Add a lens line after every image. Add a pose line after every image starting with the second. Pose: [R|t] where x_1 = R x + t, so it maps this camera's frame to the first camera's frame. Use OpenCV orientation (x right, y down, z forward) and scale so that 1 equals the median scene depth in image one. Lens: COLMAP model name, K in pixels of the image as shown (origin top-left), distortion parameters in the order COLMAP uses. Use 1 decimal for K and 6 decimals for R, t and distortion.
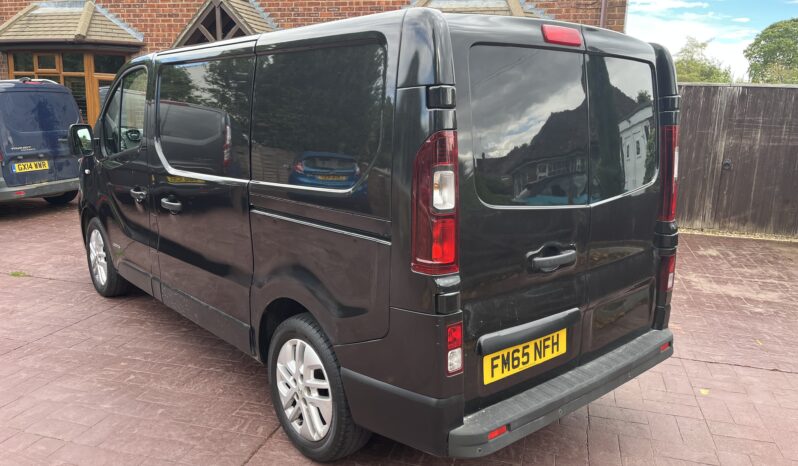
lens RADIAL K [[615.7, 0, 399.0], [0, 615.7, 233.0], [0, 0, 1]] dist [0.035283, -0.001426]
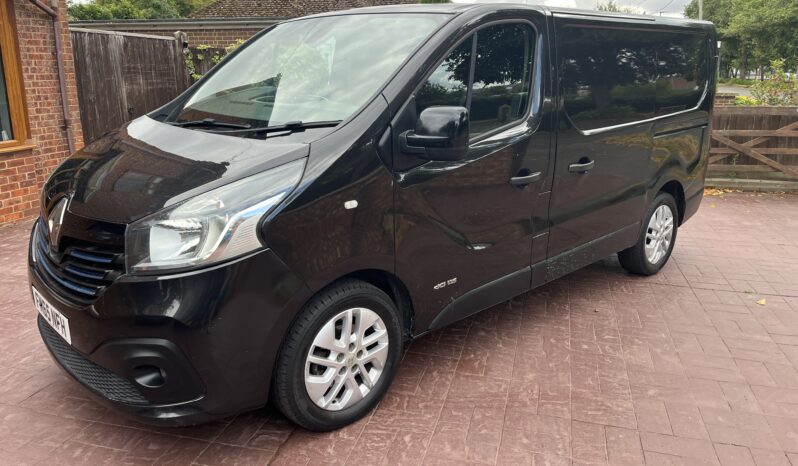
lens RADIAL K [[615.7, 0, 399.0], [0, 615.7, 233.0], [0, 0, 1]] dist [0.035283, -0.001426]
pose [[-0.046873, -0.285886, 0.957116, -1.255518], [0.193572, 0.937407, 0.289479, -0.274737], [-0.979966, 0.198840, 0.011401, 1.205372]]
